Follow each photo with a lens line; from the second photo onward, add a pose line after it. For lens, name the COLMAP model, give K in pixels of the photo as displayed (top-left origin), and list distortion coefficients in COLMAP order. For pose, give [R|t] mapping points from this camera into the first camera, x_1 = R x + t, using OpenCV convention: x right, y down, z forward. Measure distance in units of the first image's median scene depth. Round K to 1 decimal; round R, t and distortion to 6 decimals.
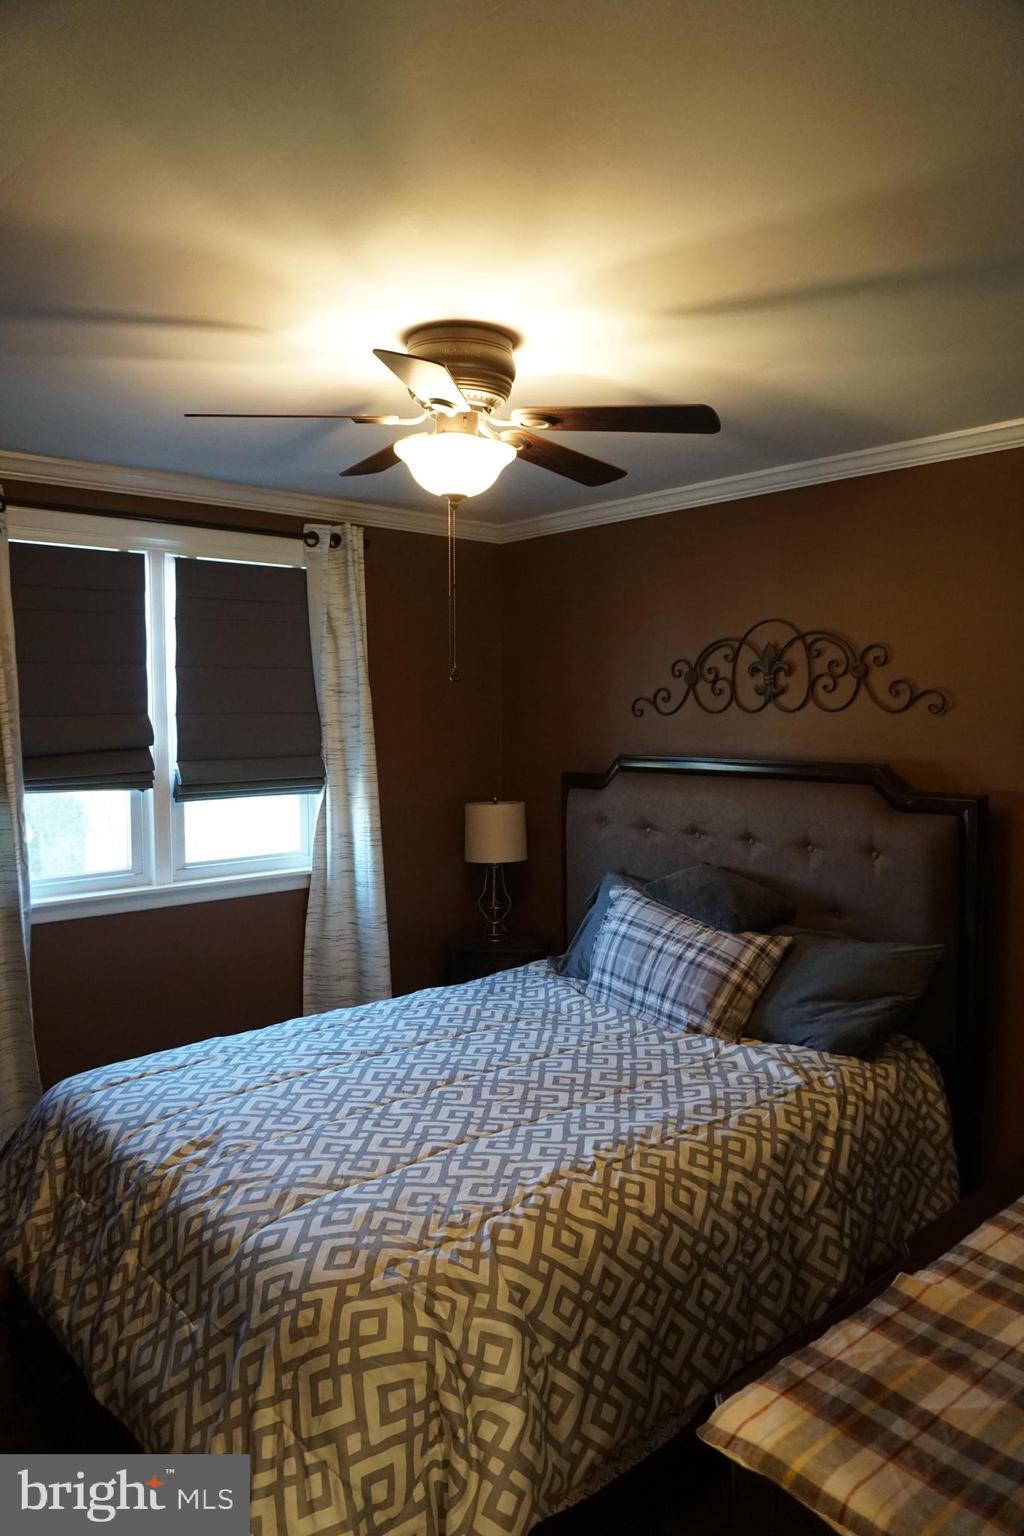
lens RADIAL K [[1017.2, 0, 512.0], [0, 1017.2, 768.0], [0, 0, 1]] dist [-0.039757, 0.030978]
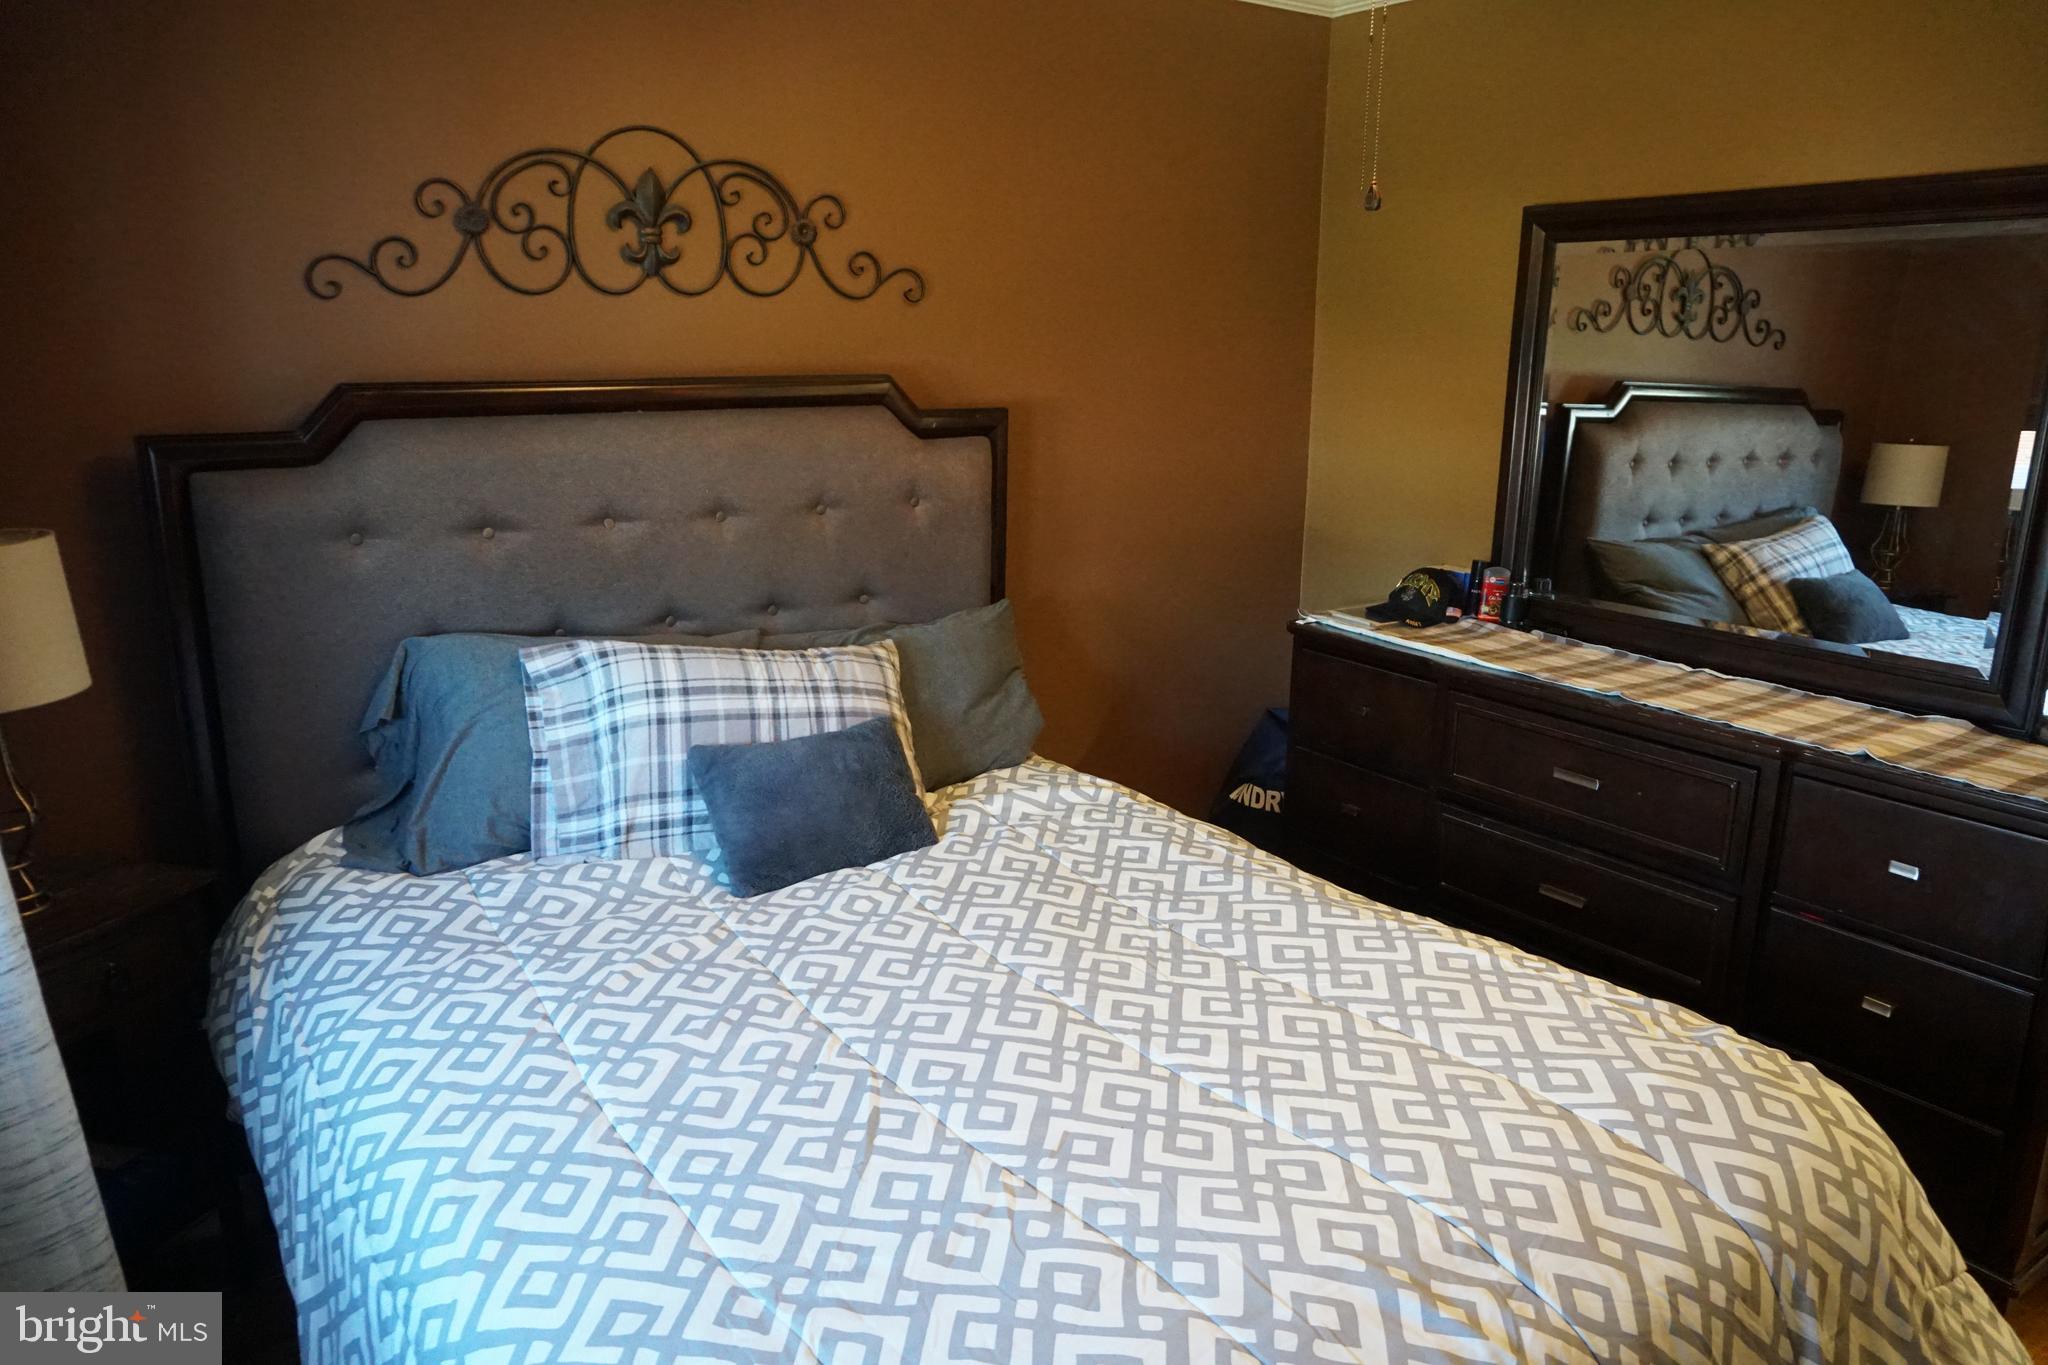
lens RADIAL K [[1356.2, 0, 1033.4], [0, 1356.2, 660.7], [0, 0, 1]] dist [-0.039757, 0.030978]
pose [[0.126108, -0.226192, 0.965885, -0.523682], [0.046739, 0.973932, 0.221974, -0.012364], [-0.990915, 0.017152, 0.133392, 0.698544]]
